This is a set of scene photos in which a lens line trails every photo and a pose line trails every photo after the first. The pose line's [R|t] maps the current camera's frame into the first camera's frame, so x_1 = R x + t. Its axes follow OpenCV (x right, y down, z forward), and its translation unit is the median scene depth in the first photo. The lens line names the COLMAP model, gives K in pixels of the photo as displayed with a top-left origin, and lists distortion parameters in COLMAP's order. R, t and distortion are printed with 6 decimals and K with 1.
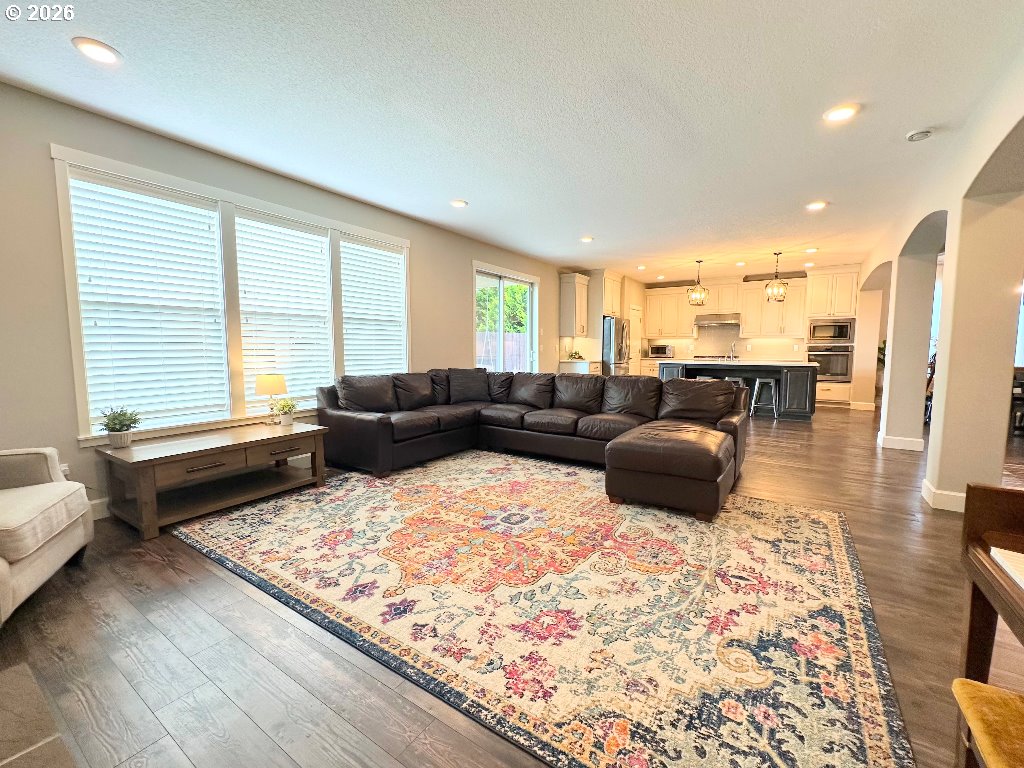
lens RADIAL K [[422.7, 0, 515.3], [0, 422.7, 387.0], [0, 0, 1]] dist [-0.004173, -0.000262]
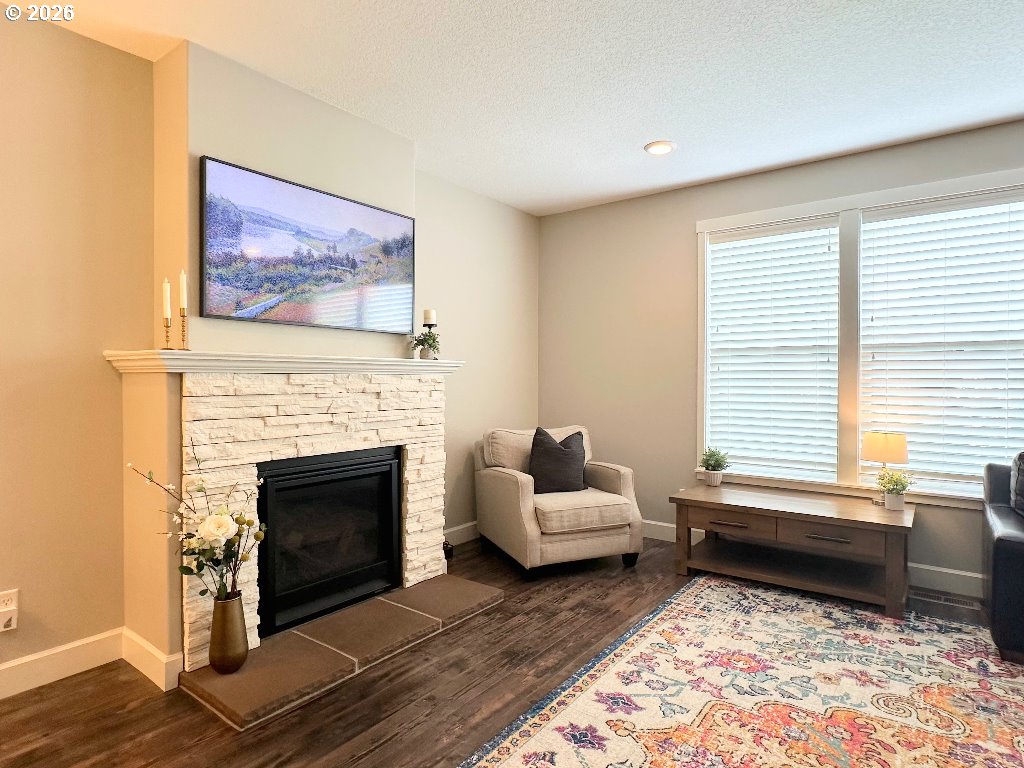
lens RADIAL K [[564.5, 0, 513.9], [0, 564.5, 384.9], [0, 0, 1]] dist [0.000207, -0.000201]
pose [[-0.050737, 0.013054, -0.998627, 0.484662], [-0.098287, 0.994995, 0.018000, -0.081822], [0.993864, 0.099065, -0.049200, 0.539852]]
